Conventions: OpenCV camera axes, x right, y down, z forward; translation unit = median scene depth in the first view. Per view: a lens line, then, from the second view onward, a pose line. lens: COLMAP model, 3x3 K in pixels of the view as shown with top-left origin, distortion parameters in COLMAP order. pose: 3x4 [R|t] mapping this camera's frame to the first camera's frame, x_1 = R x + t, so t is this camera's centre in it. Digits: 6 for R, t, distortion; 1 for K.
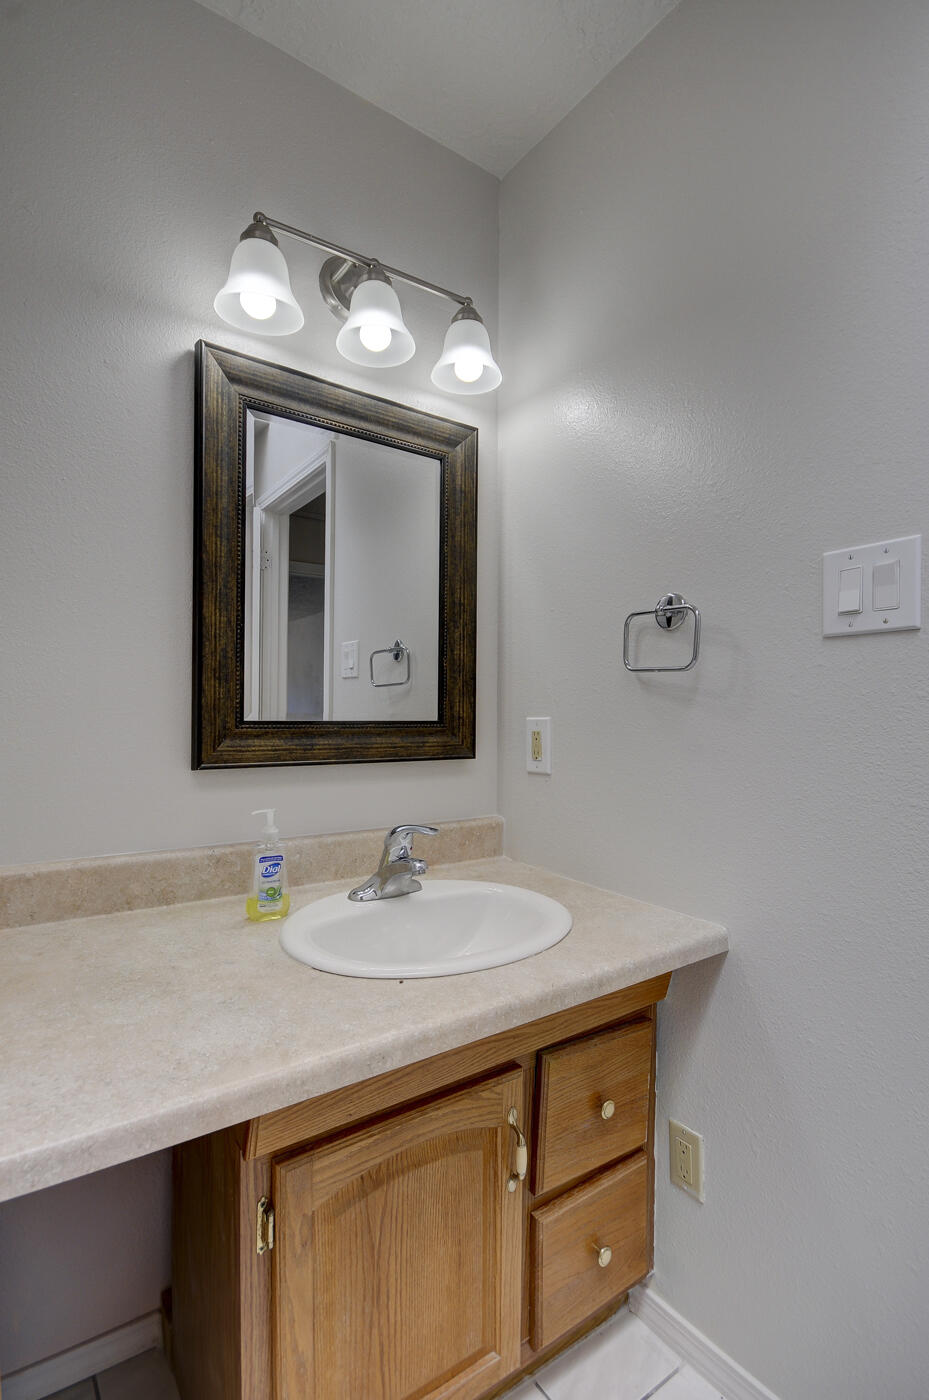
lens RADIAL K [[645.6, 0, 464.5], [0, 645.6, 700.0], [0, 0, 1]] dist [-0.004906, -0.000551]
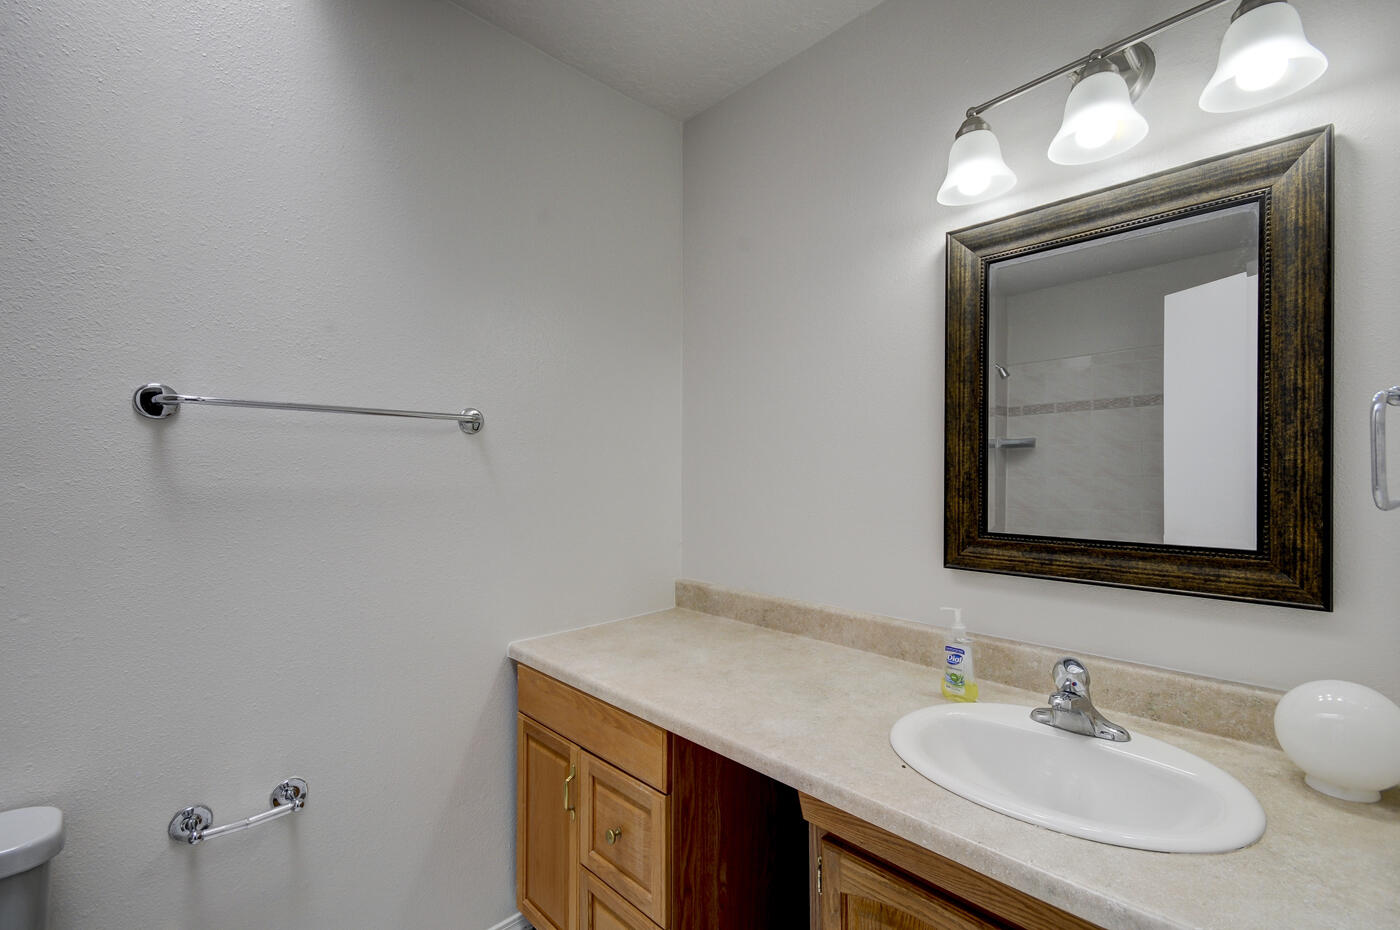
lens RADIAL K [[590.6, 0, 700.0], [0, 590.6, 465.0], [0, 0, 1]] dist [0.003035, 0.000120]
pose [[0.184403, -0.030777, -0.982369, 0.634728], [0.008026, 0.999523, -0.029808, -0.062983], [0.982818, -0.002388, 0.184562, 0.293187]]
